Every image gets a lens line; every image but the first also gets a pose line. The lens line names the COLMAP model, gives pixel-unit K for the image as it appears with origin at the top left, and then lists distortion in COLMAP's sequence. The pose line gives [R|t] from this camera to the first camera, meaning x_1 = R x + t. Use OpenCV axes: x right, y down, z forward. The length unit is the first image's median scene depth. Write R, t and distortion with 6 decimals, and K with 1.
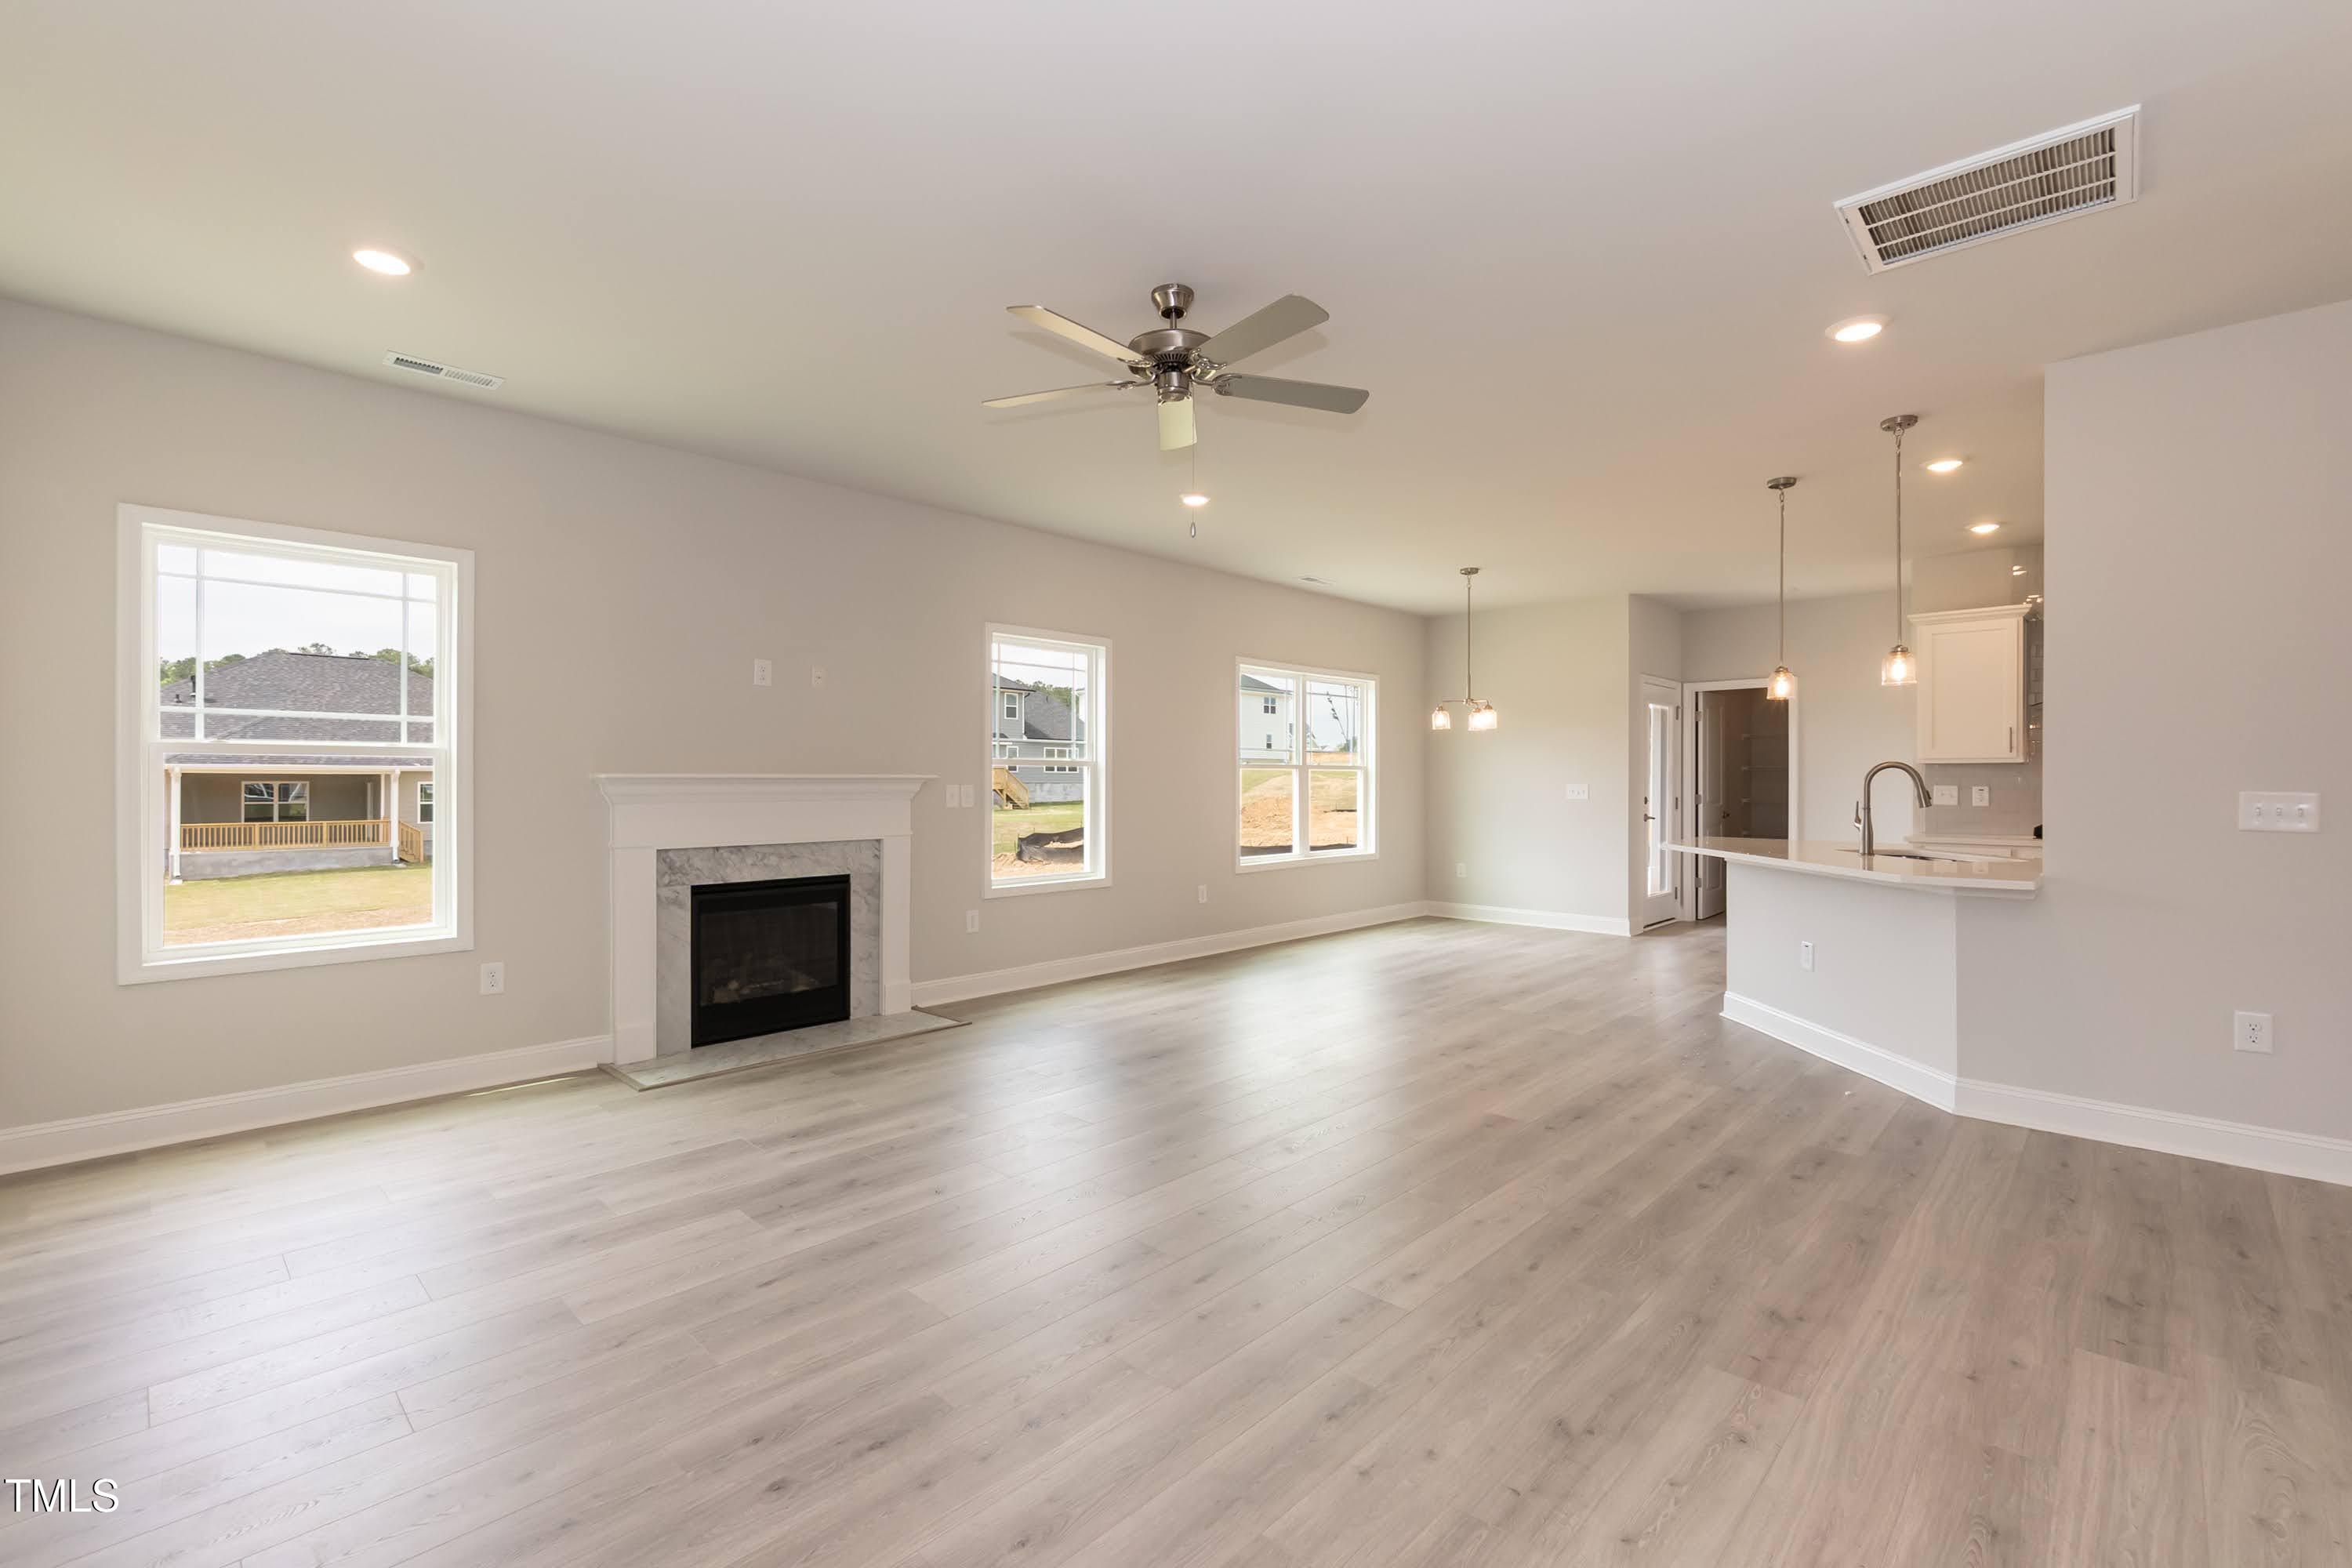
lens RADIAL K [[1006.3, 0, 1183.5], [0, 1006.3, 782.6], [0, 0, 1]] dist [-0.001651, -0.000598]
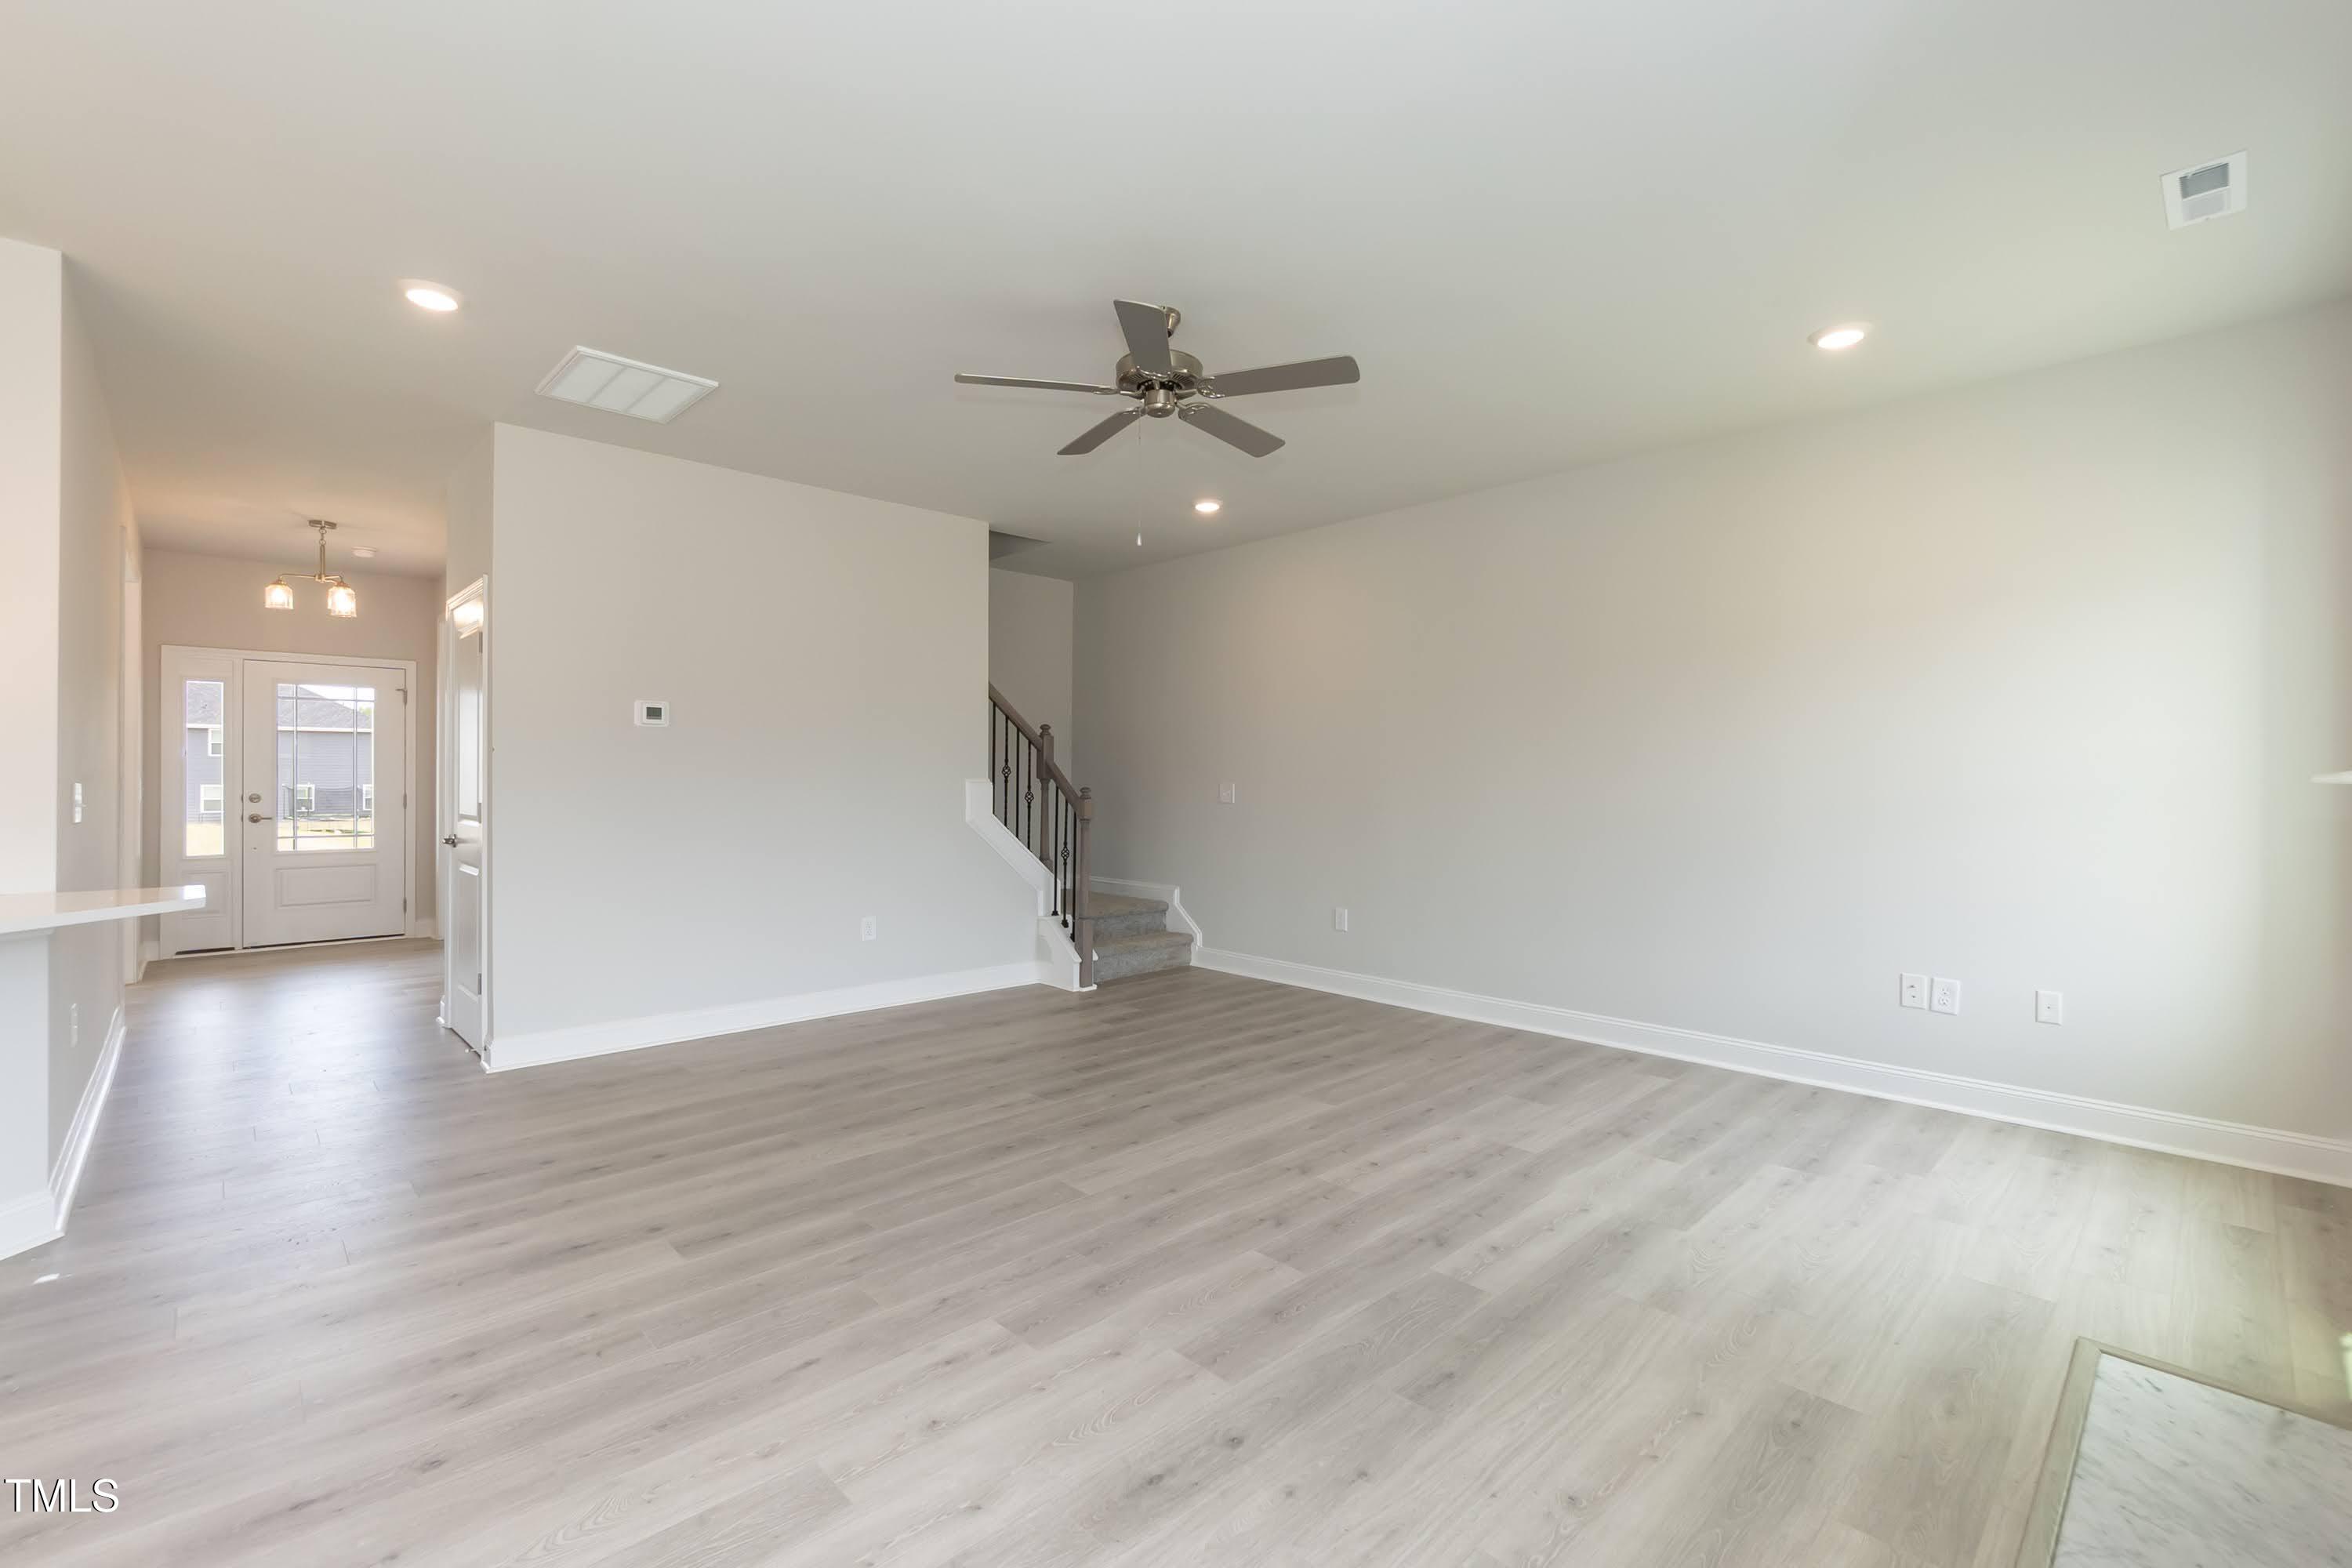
lens RADIAL K [[1006.3, 0, 1179.4], [0, 1006.3, 780.8], [0, 0, 1]] dist [-0.001651, -0.000598]
pose [[-0.998997, -0.006757, 0.044273, -0.050415], [-0.006779, 0.999977, -0.000352, 0.000394], [-0.044270, -0.000652, -0.999019, 1.328044]]
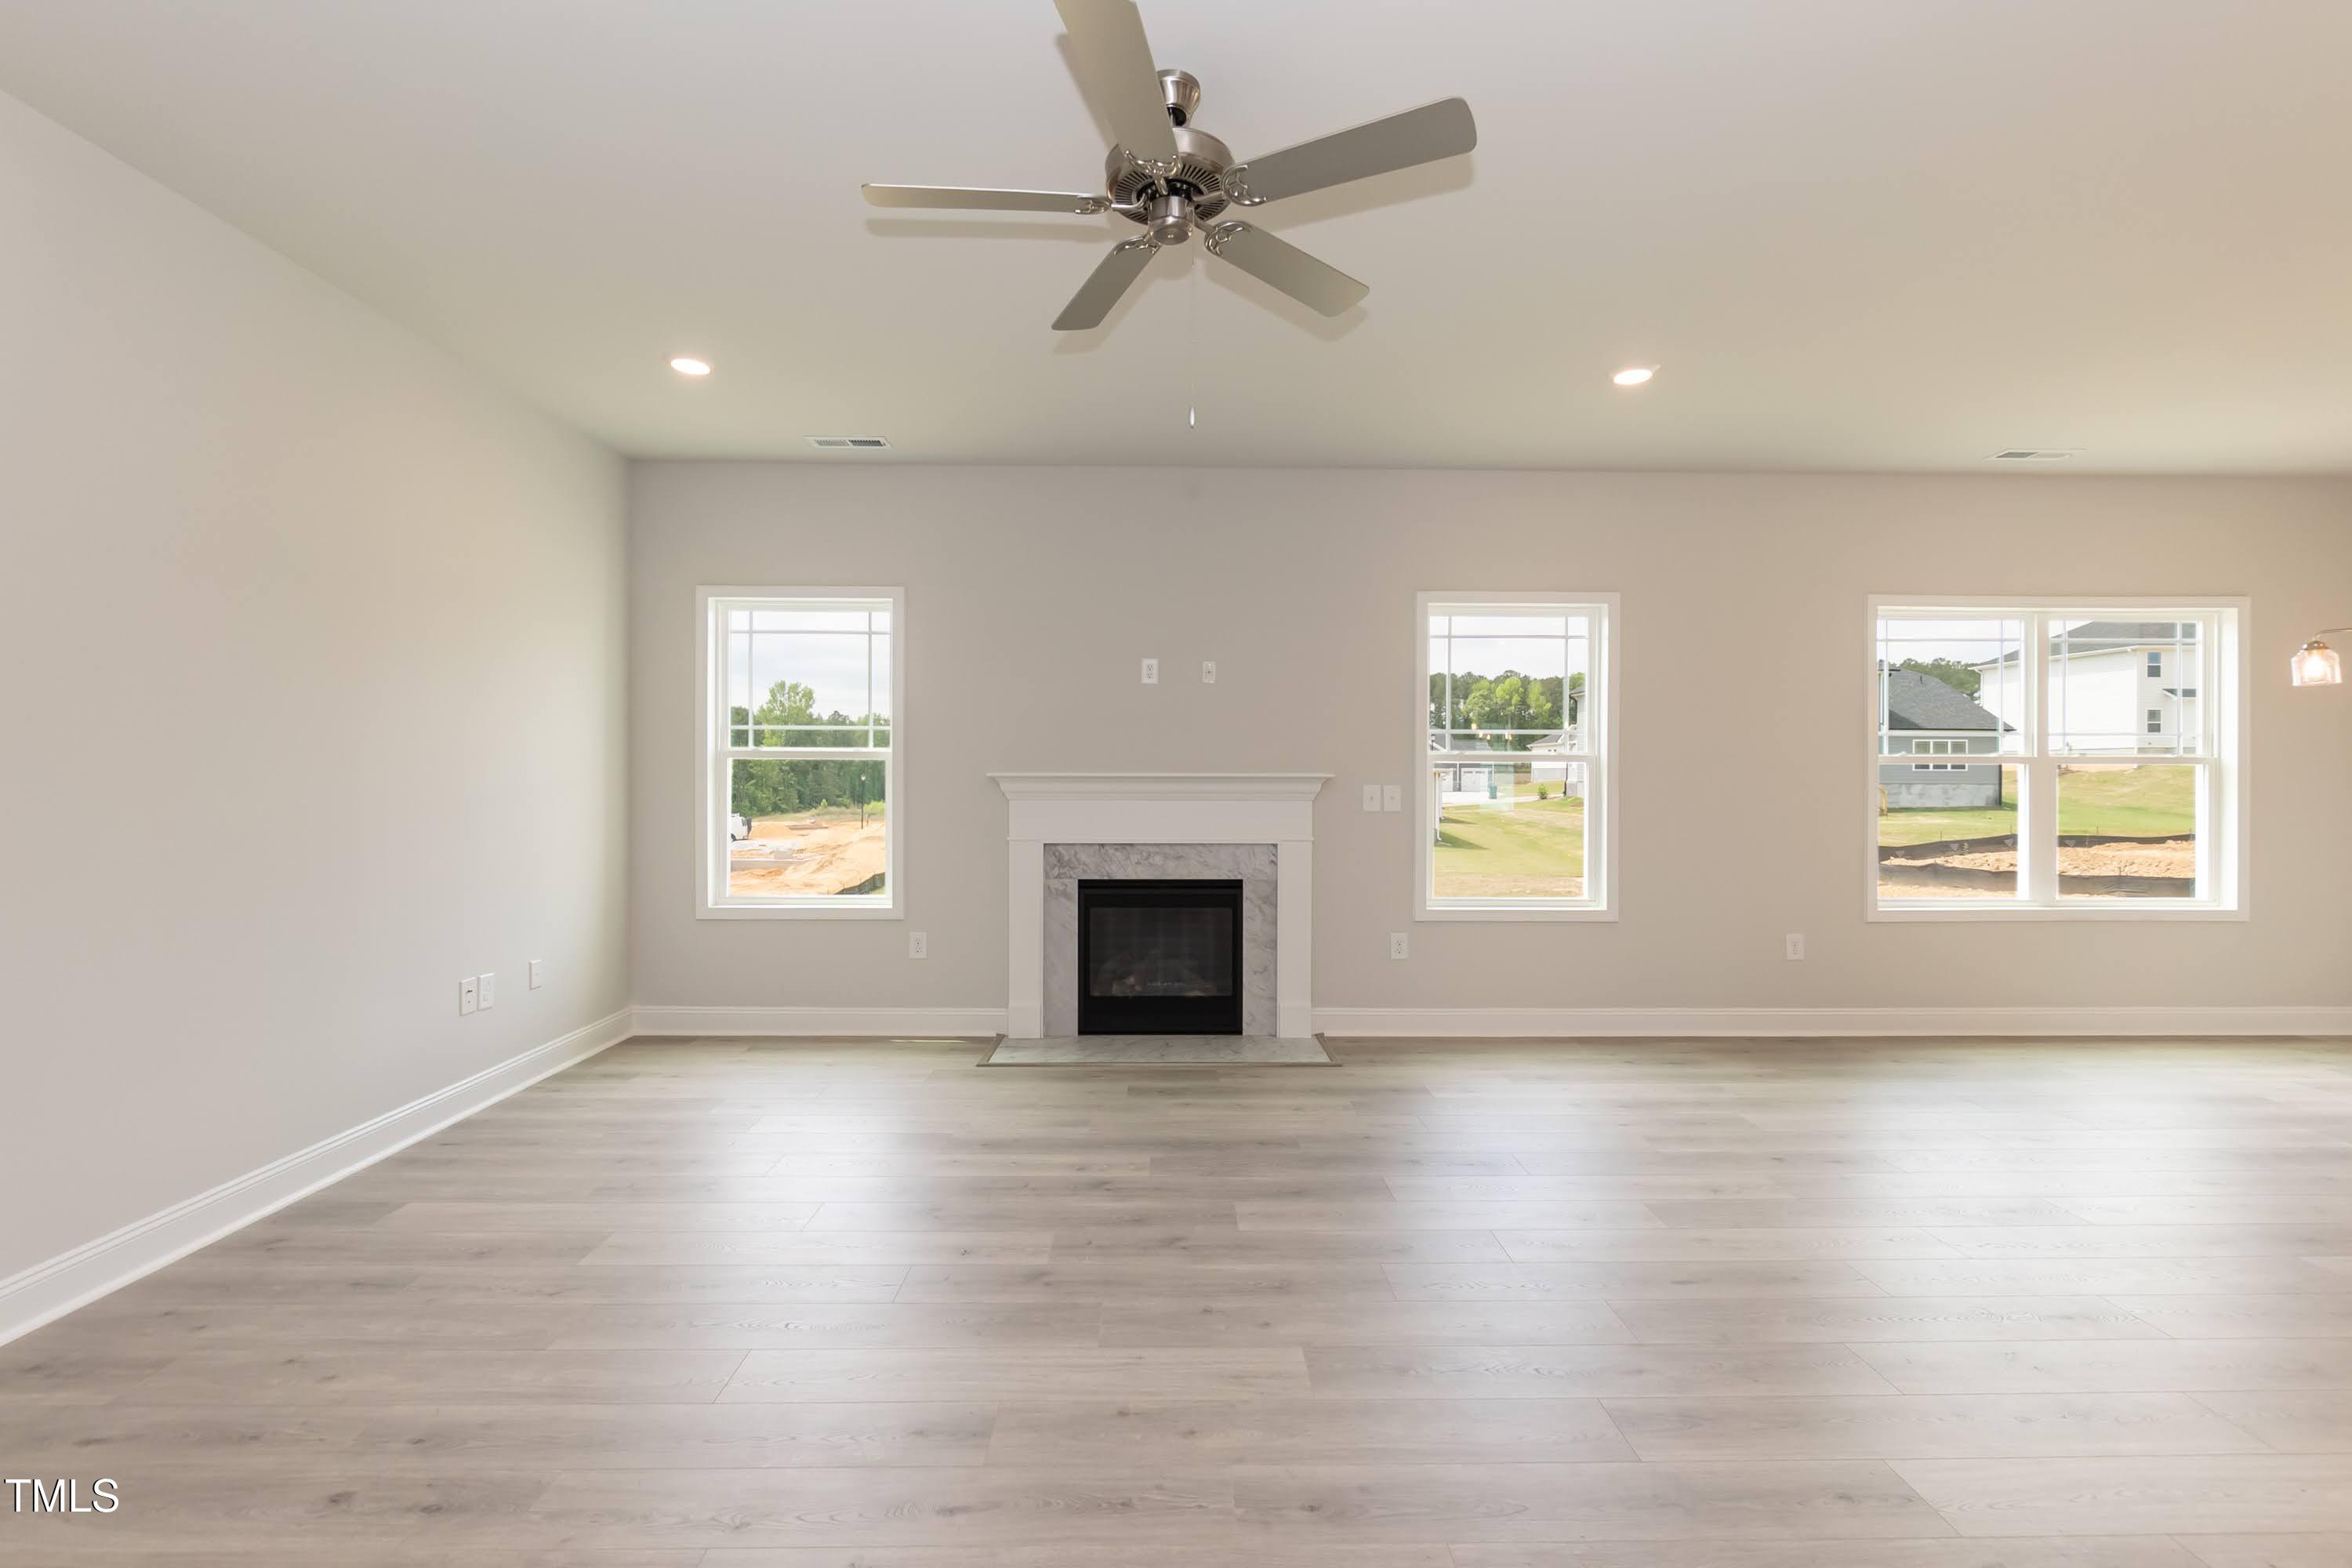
lens RADIAL K [[1006.3, 0, 1183.8], [0, 1006.3, 780.6], [0, 0, 1]] dist [-0.001651, -0.000598]
pose [[0.704640, 0.003277, -0.709557, 0.322991], [-0.004309, 0.999991, 0.000339, -0.001027], [0.709552, 0.002818, 0.704648, 0.332742]]
